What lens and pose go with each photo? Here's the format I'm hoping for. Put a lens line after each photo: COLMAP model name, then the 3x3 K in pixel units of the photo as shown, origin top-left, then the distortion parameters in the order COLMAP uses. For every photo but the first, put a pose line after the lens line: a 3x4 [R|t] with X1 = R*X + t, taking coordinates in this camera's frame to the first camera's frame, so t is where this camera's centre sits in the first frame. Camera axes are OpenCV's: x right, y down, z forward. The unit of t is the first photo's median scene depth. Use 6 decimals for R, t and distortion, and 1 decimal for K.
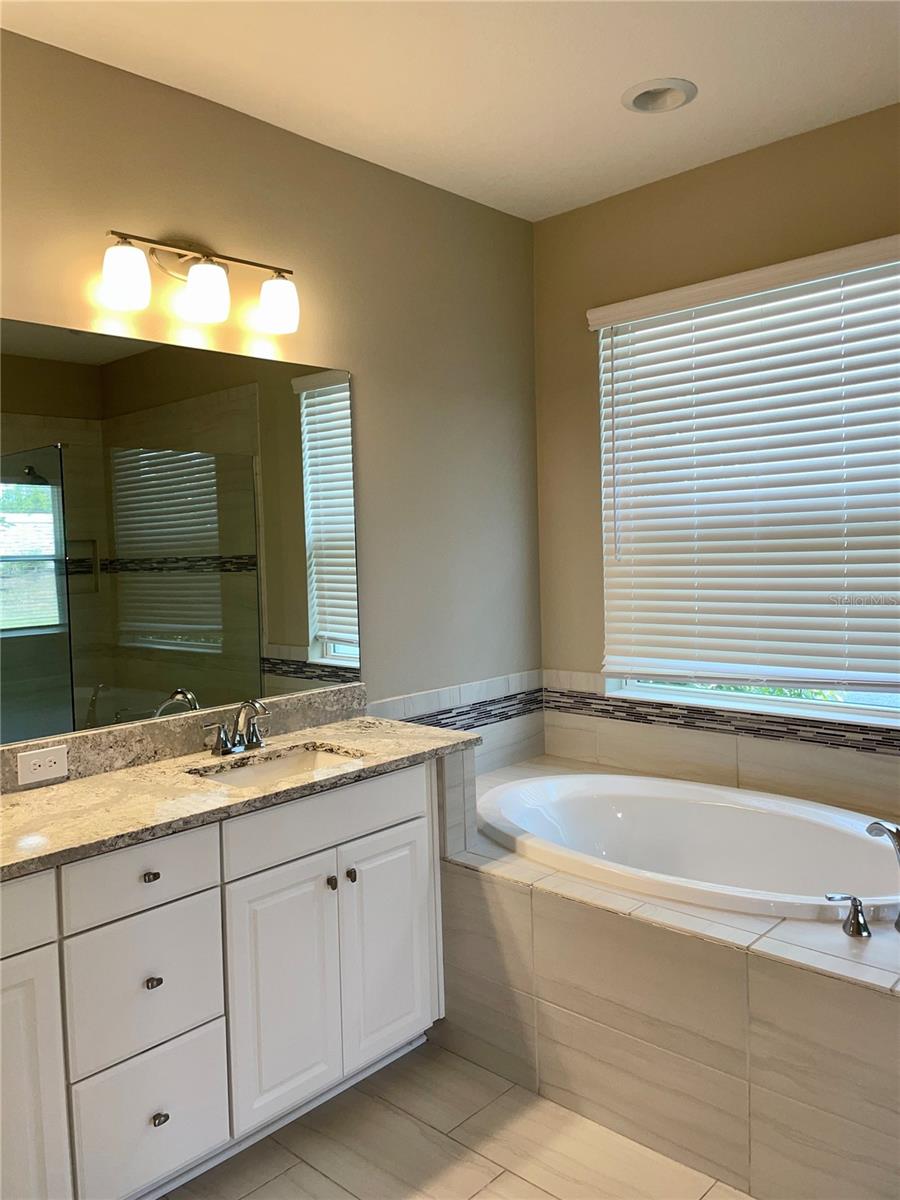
lens RADIAL K [[940.9, 0, 450.6], [0, 940.9, 595.7], [0, 0, 1]] dist [0.028647, -0.015633]
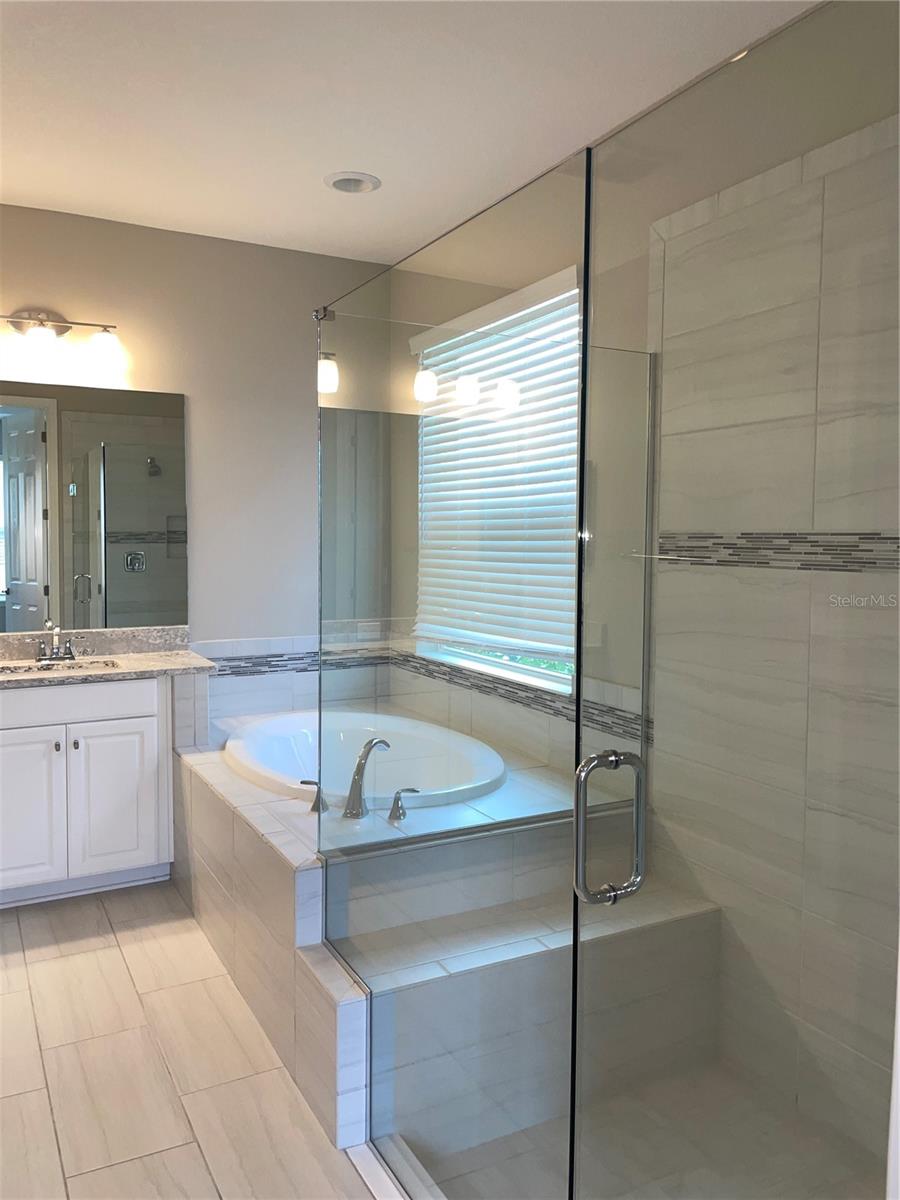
lens RADIAL K [[940.9, 0, 448.7], [0, 940.9, 601.2], [0, 0, 1]] dist [0.028647, -0.015633]
pose [[0.948315, 0.056188, -0.312316, 0.688868], [-0.050123, 0.998367, 0.027422, 0.001629], [0.313347, -0.010350, 0.949582, -0.168633]]
